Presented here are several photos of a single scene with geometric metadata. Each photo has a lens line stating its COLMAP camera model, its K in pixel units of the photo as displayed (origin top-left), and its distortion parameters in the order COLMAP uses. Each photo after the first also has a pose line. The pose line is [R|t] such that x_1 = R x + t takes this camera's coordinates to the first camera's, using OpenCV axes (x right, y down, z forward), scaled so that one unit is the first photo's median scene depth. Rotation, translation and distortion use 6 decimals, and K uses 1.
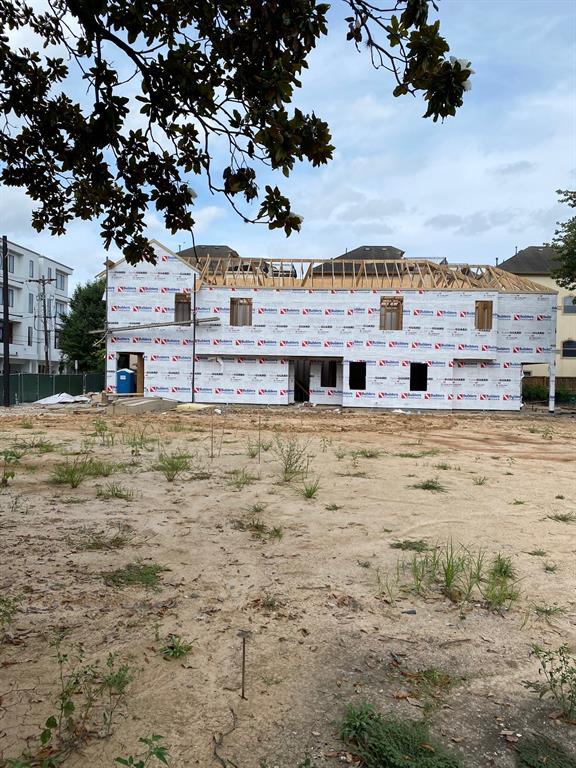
lens RADIAL K [[586.6, 0, 288.0], [0, 586.6, 384.0], [0, 0, 1]] dist [-0.002282, -0.006892]
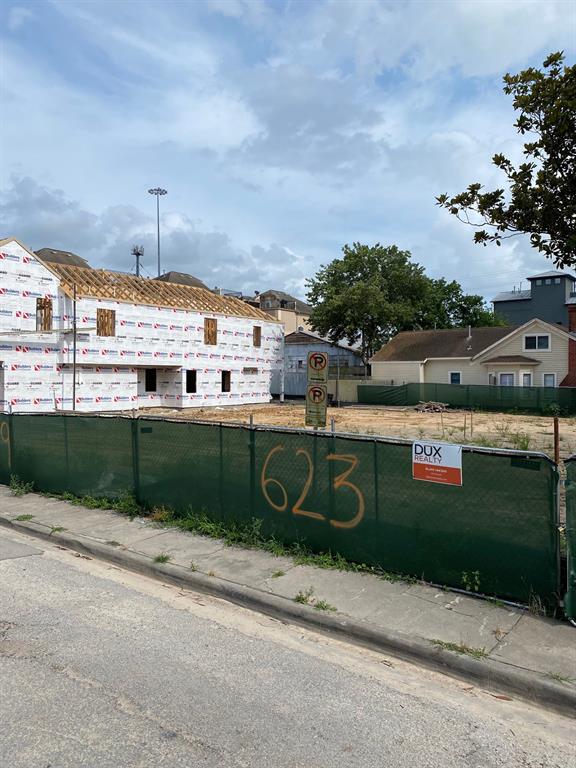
lens RADIAL K [[587.7, 0, 288.0], [0, 587.7, 374.0], [0, 0, 1]] dist [0.018775, -0.036285]
pose [[0.563995, -0.013040, 0.825675, -0.772578], [0.013865, 0.999884, 0.006320, -0.035031], [-0.825662, 0.007883, 0.564110, 0.147297]]
